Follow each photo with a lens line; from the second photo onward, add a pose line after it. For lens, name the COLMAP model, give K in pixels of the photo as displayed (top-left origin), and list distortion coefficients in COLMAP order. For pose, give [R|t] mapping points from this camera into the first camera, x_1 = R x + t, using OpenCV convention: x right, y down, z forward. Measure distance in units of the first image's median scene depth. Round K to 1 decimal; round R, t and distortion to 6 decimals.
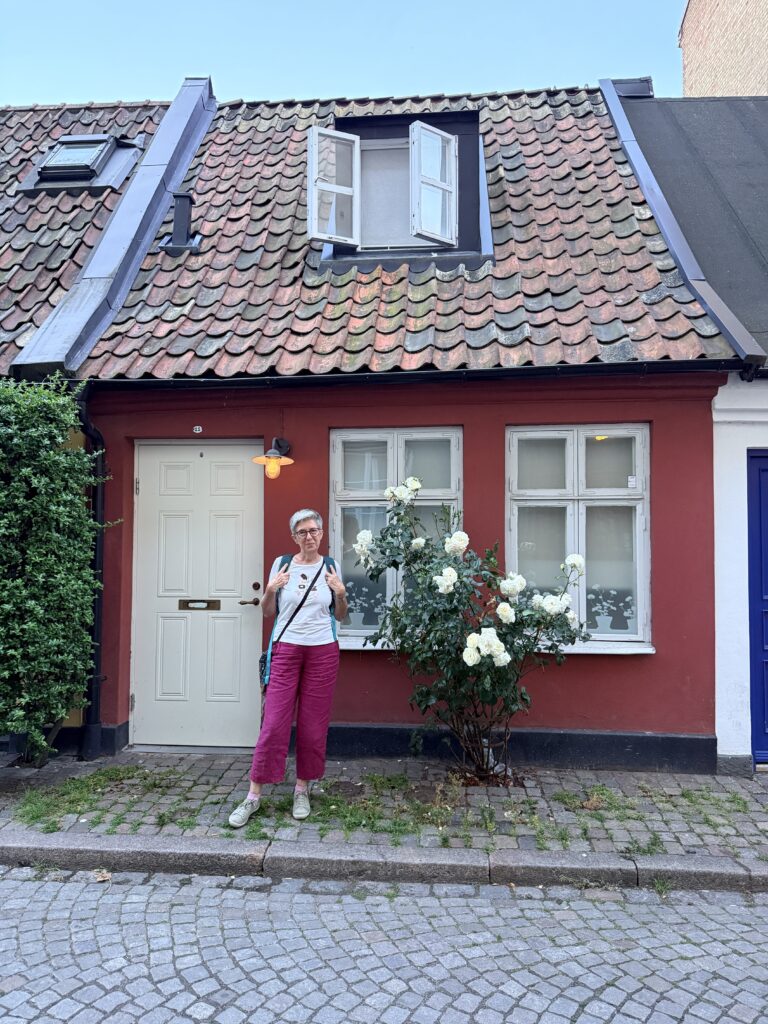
lens RADIAL K [[731.7, 0, 384.4], [0, 731.7, 506.5], [0, 0, 1]] dist [0.049278, -0.045753]
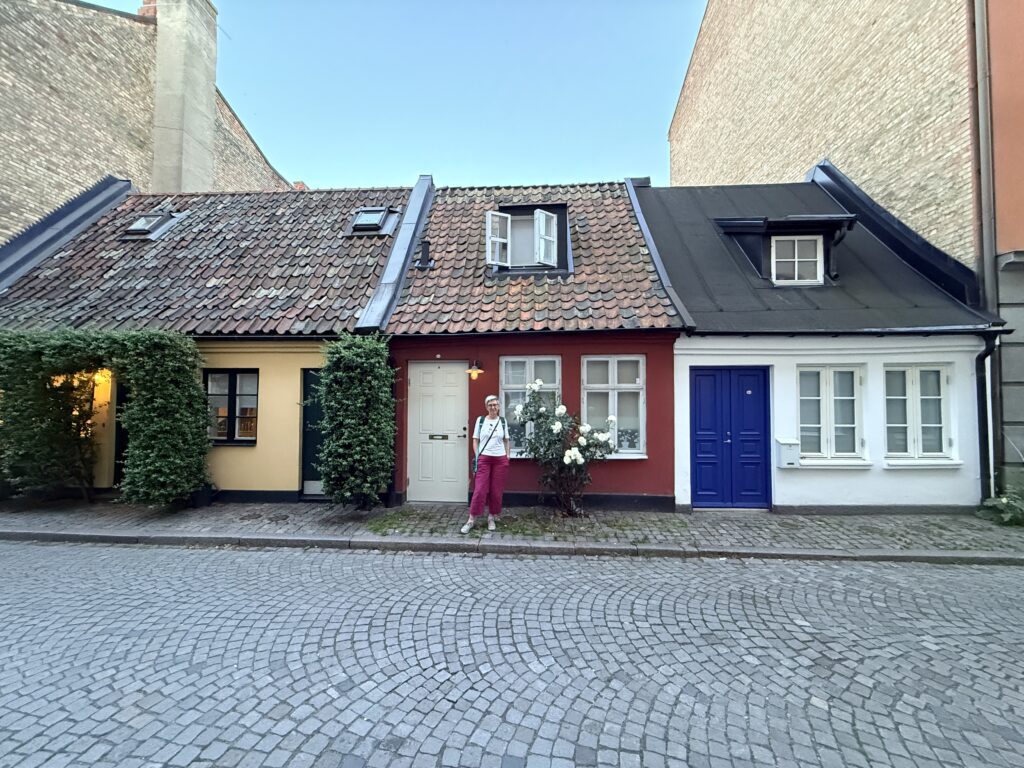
lens RADIAL K [[411.1, 0, 509.4], [0, 411.1, 384.2], [0, 0, 1]] dist [0.001472, 0.000109]
pose [[0.999987, -0.001099, 0.005006, -0.055341], [0.001046, 0.999944, 0.010575, -0.037771], [-0.005017, -0.010570, 0.999932, -0.230505]]
